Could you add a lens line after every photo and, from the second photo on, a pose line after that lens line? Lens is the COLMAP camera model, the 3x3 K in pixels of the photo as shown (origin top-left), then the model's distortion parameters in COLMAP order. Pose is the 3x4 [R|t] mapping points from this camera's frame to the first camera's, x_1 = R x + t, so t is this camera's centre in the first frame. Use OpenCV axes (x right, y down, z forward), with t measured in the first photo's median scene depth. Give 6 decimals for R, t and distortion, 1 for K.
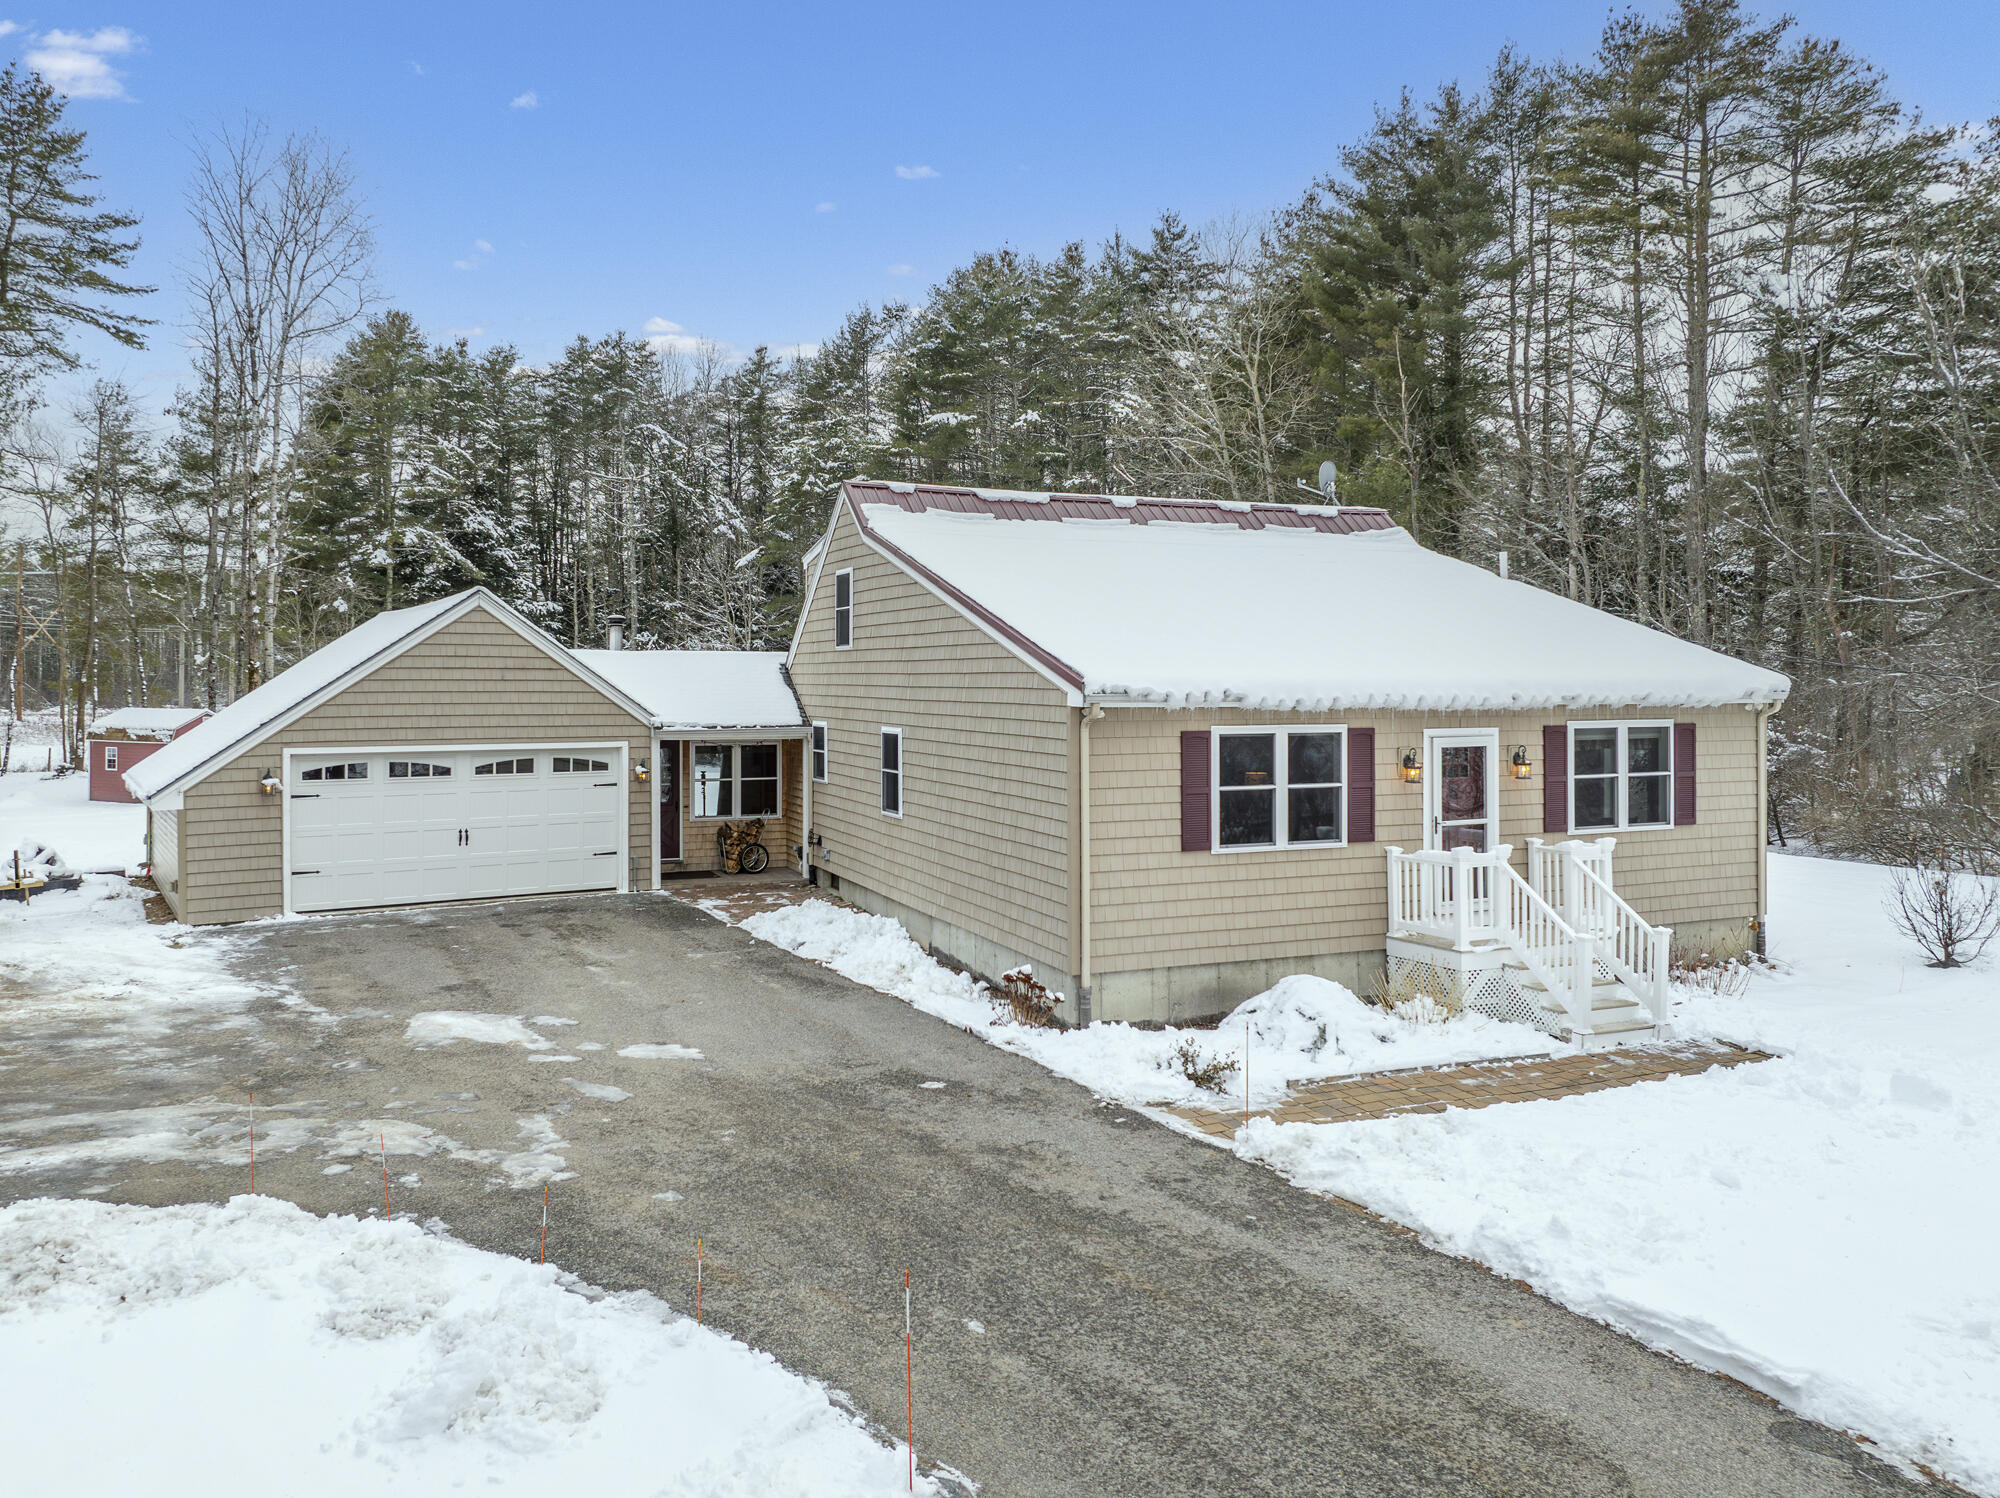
lens RADIAL K [[1385.8, 0, 1000.3], [0, 1385.8, 758.8], [0, 0, 1]] dist [-0.021663, -0.000599]
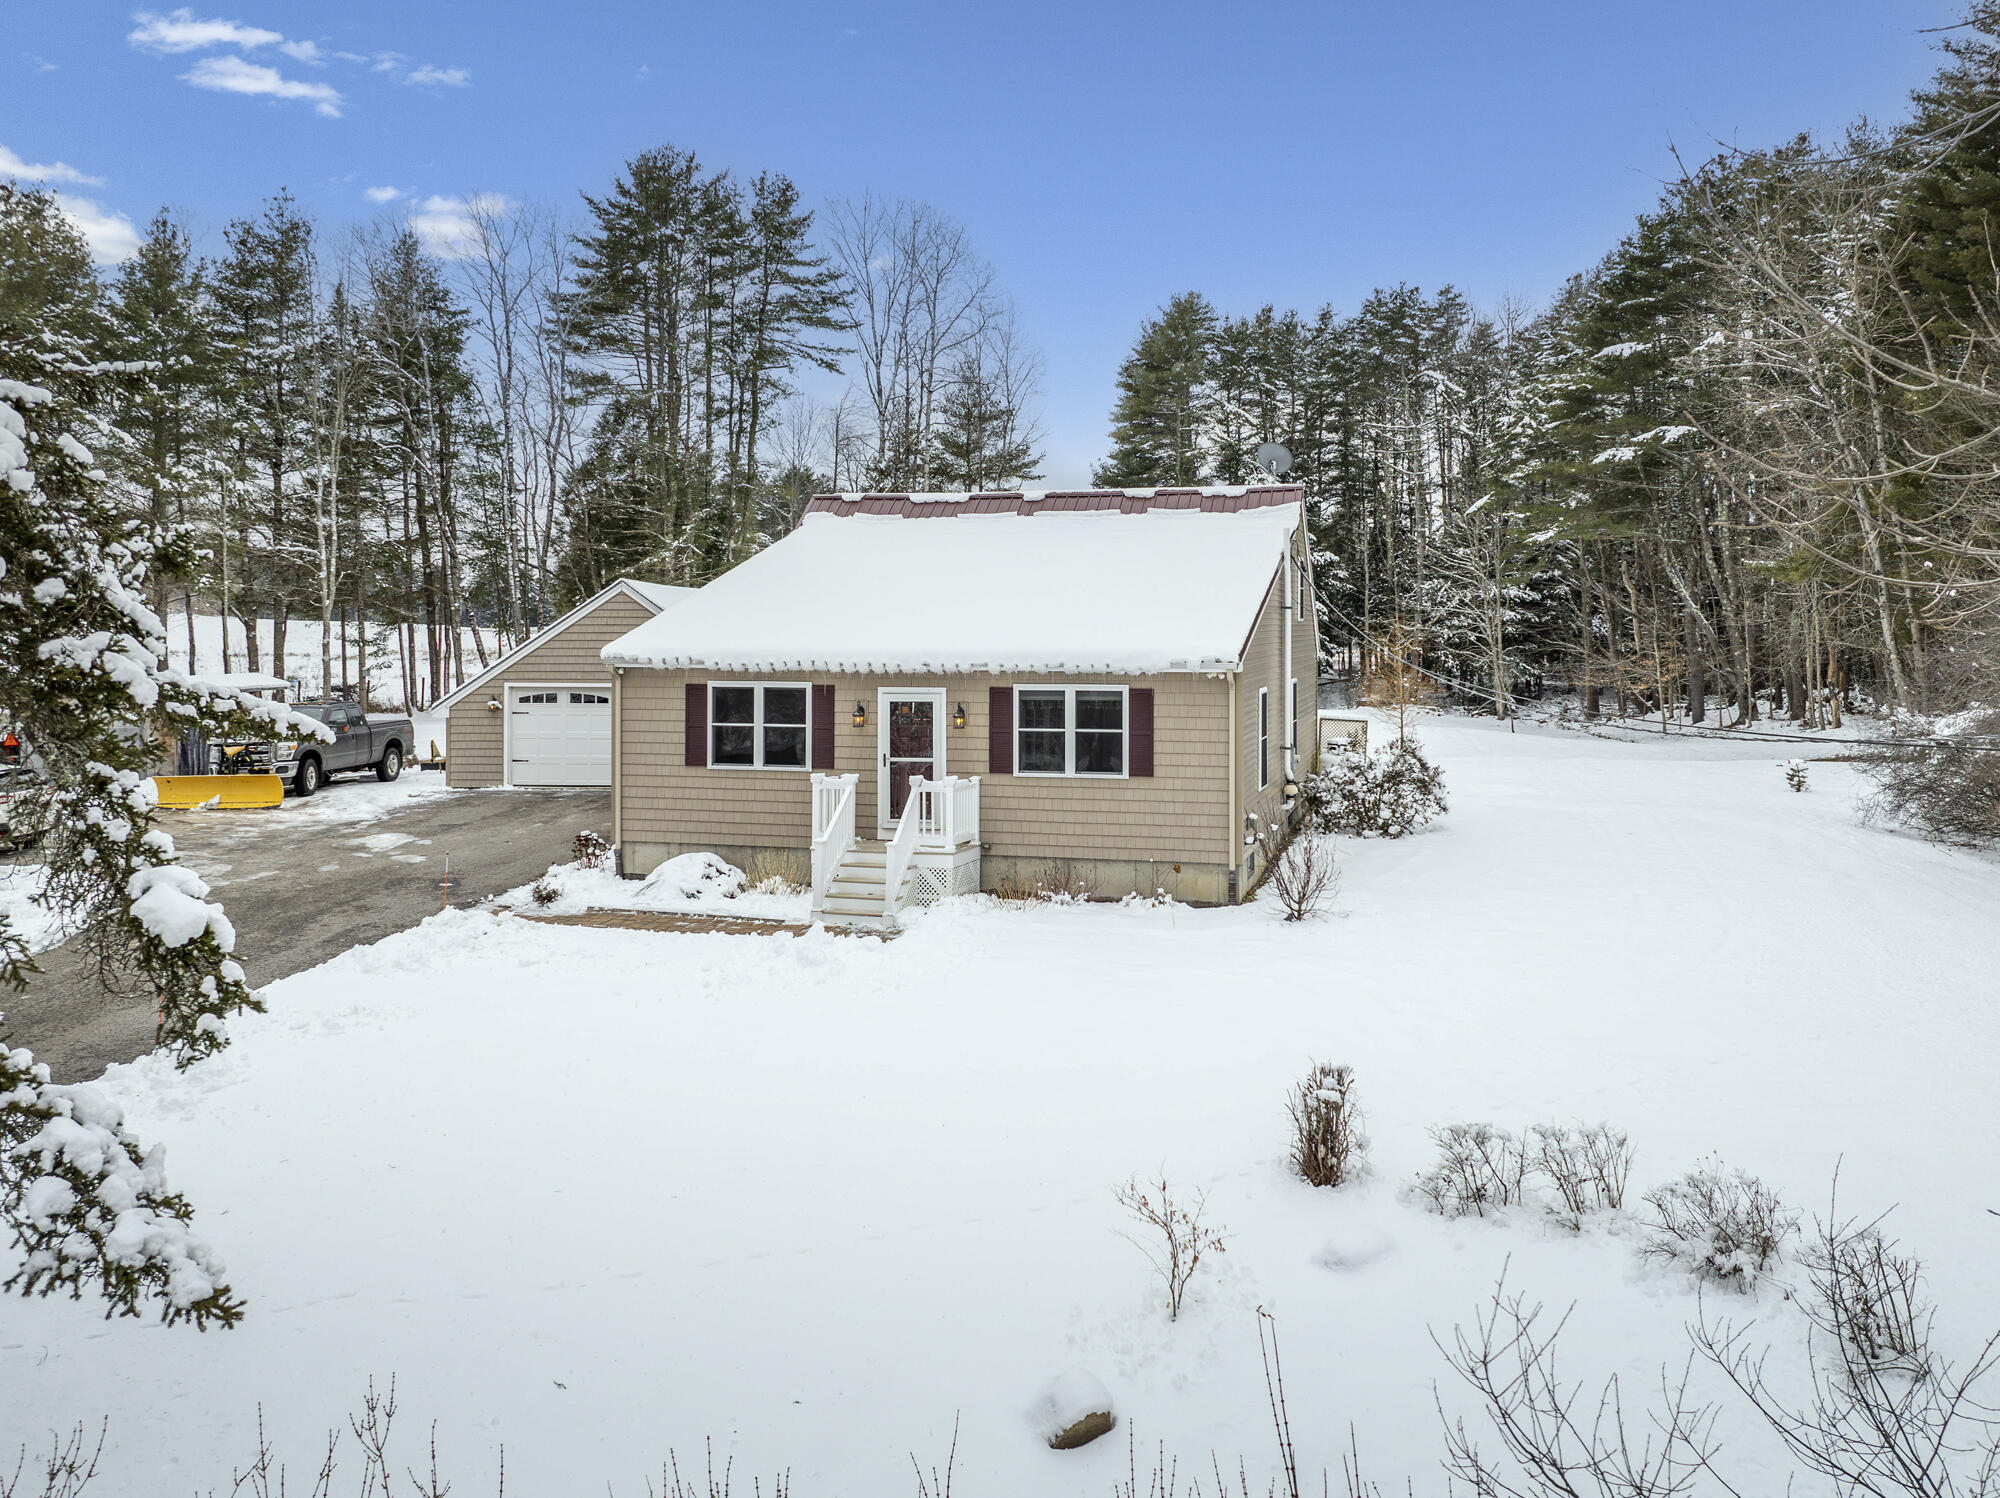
lens RADIAL K [[1385.8, 0, 998.0], [0, 1385.8, 744.0], [0, 0, 1]] dist [-0.021663, -0.000599]
pose [[0.832899, 0.048424, -0.551302, 0.870930], [-0.033460, 0.998748, 0.037176, -0.015616], [0.552412, -0.012517, 0.833477, -0.031347]]
